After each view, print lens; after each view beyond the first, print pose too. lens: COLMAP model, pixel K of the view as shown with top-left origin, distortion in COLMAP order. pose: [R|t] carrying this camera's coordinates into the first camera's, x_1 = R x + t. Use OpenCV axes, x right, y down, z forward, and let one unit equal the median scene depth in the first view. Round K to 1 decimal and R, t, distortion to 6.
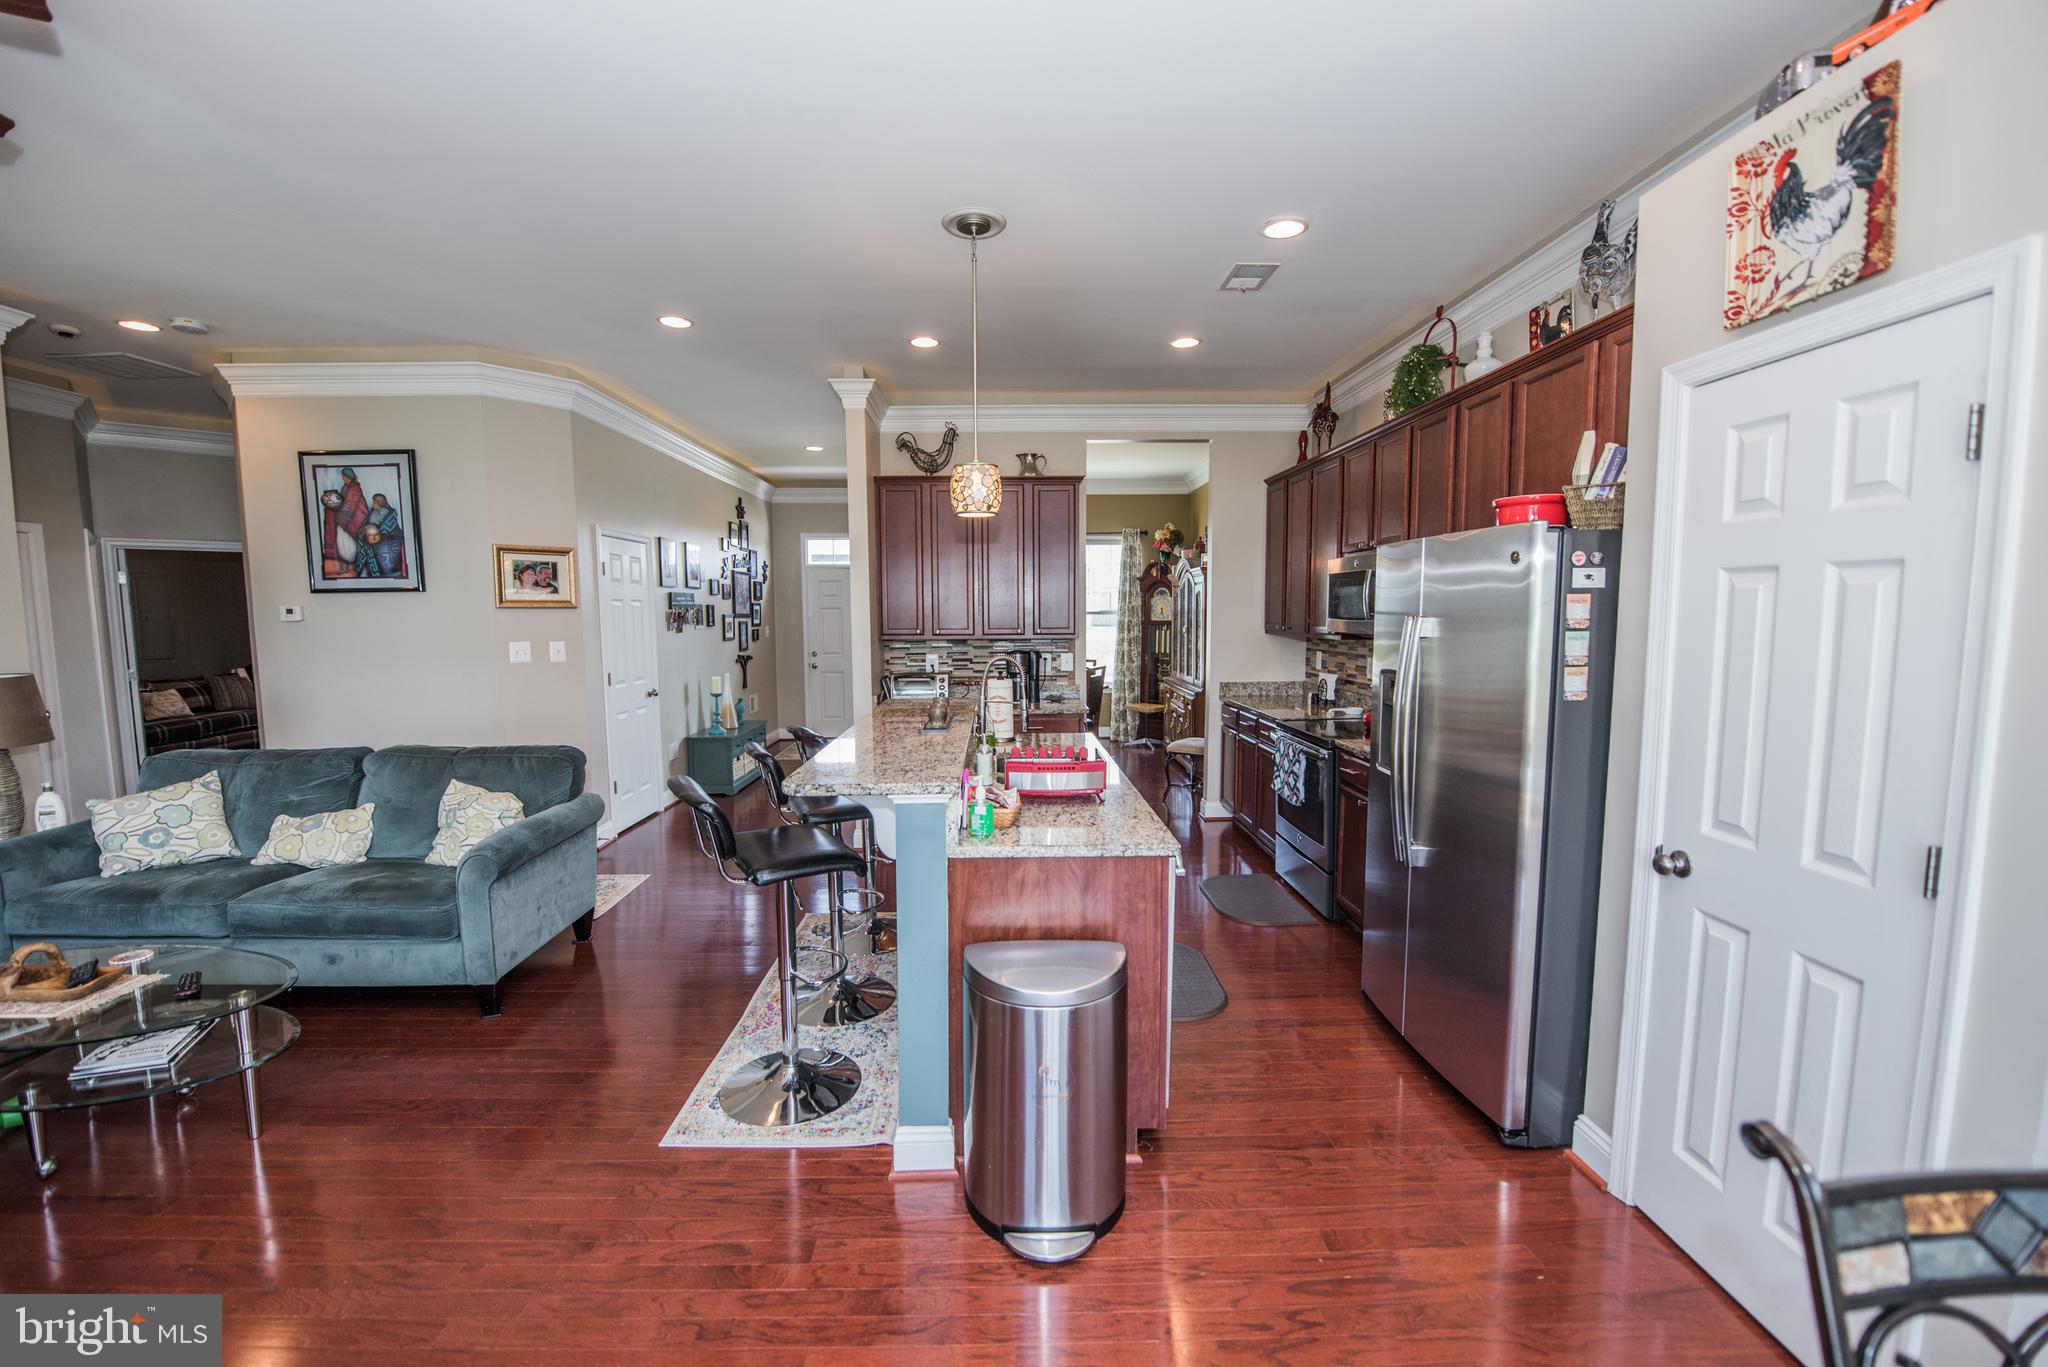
lens RADIAL K [[822.6, 0, 1017.0], [0, 822.6, 685.9], [0, 0, 1]] dist [-0.014170, -0.003151]
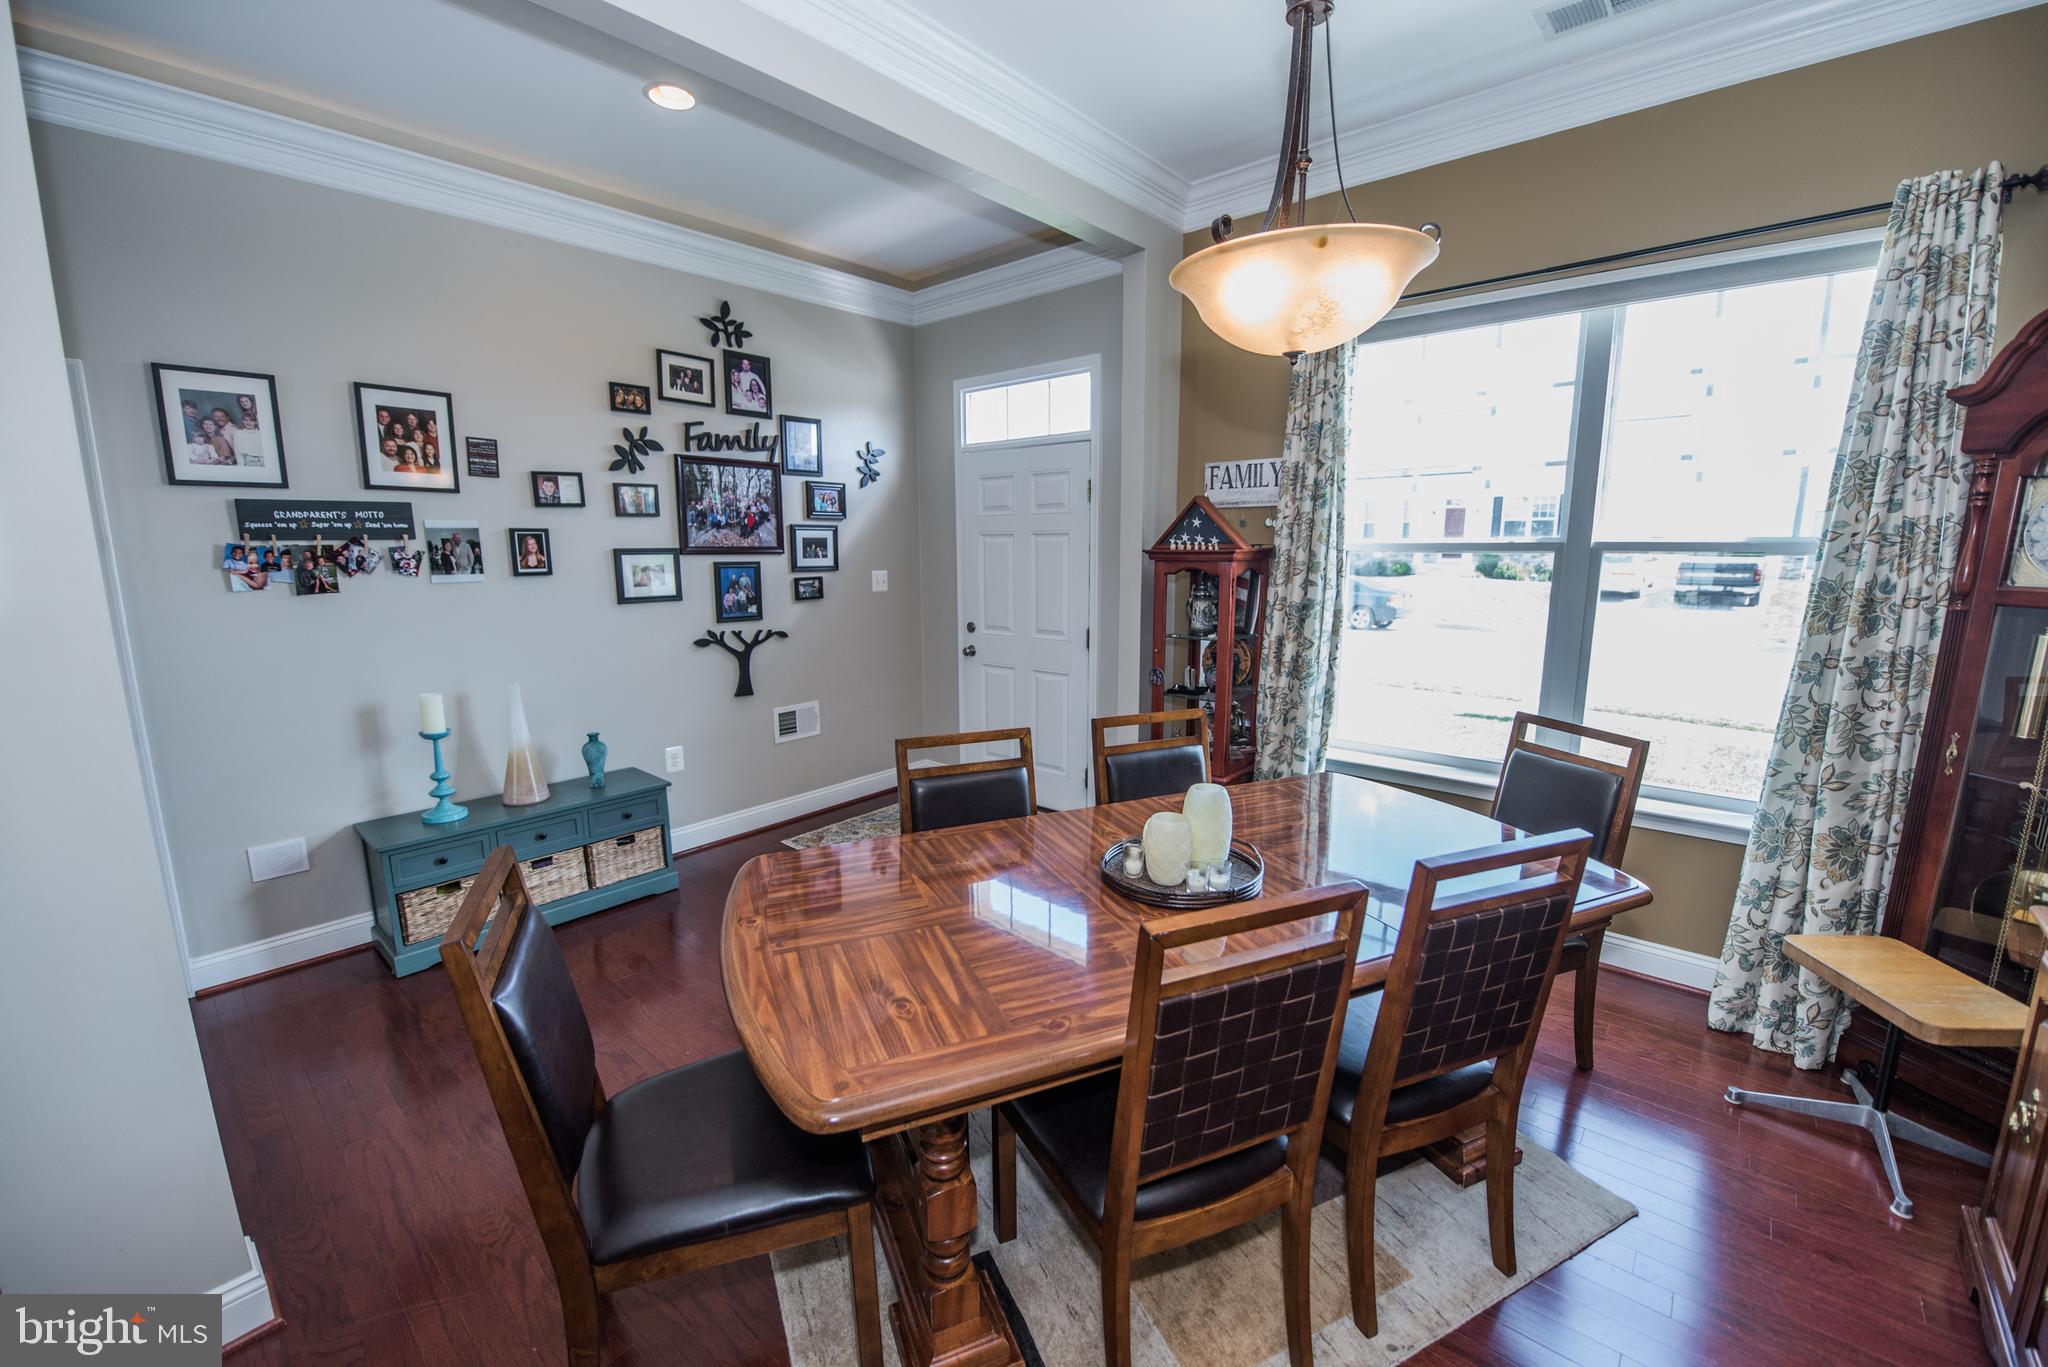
lens RADIAL K [[814.5, 0, 1016.8], [0, 814.5, 685.2], [0, 0, 1]] dist [-0.014705, -0.003028]
pose [[0.734465, 0.116917, -0.668500, 0.305955], [-0.059278, 0.992336, 0.108427, -0.165186], [0.676053, -0.040008, 0.735766, 1.816833]]
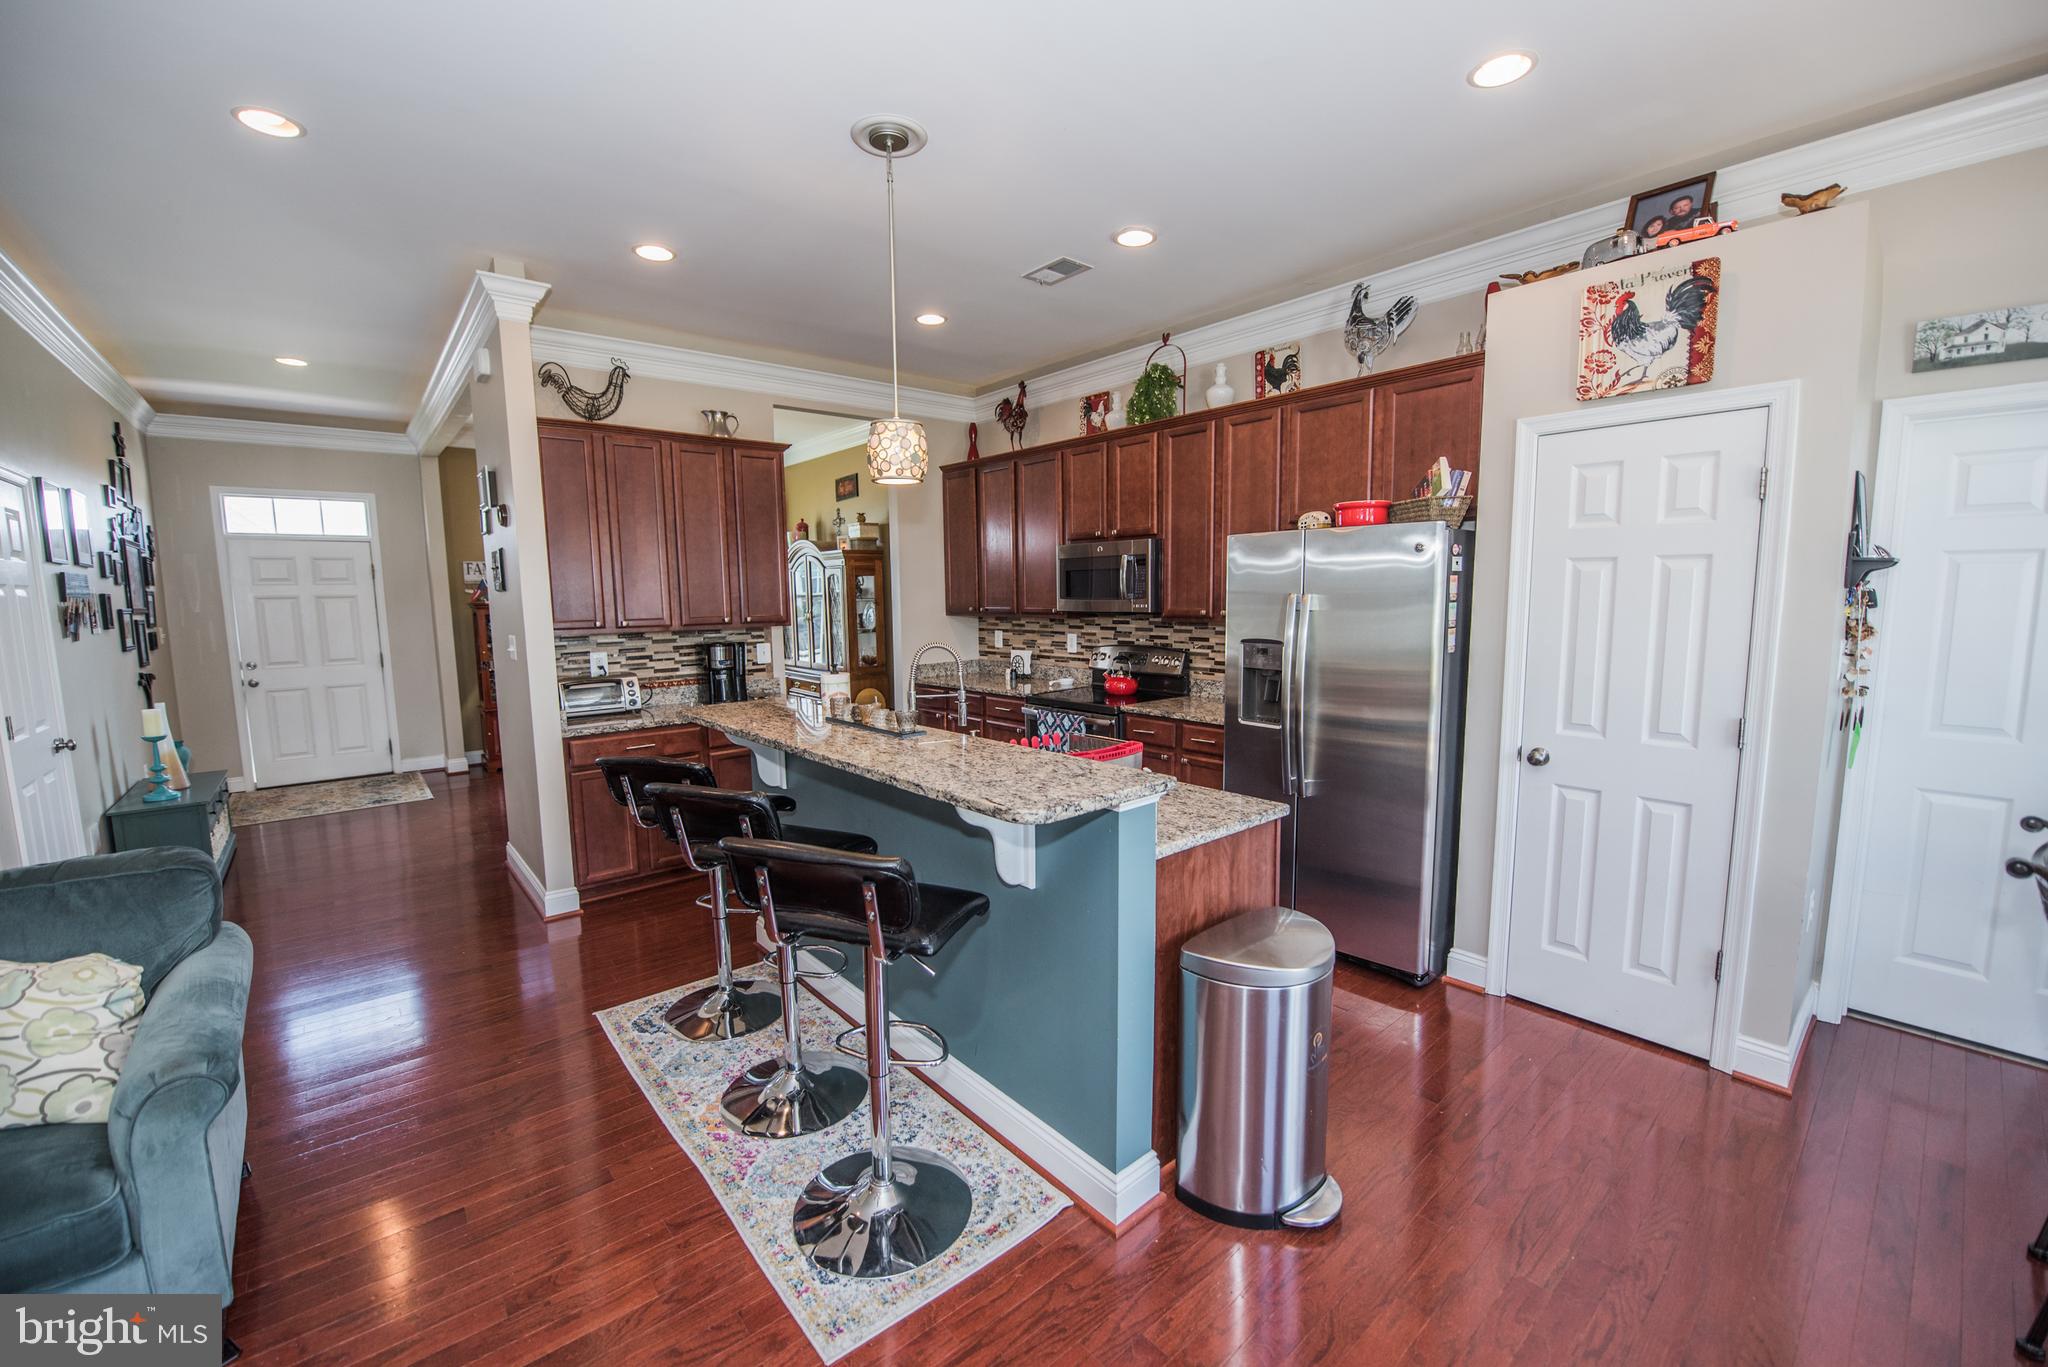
lens RADIAL K [[814.5, 0, 1016.8], [0, 814.5, 685.2], [0, 0, 1]] dist [-0.014705, -0.003028]
pose [[0.777661, -0.077894, 0.623839, -0.471408], [0.067232, 0.996908, 0.040667, -0.020202], [-0.625078, 0.010317, 0.780494, 0.244556]]
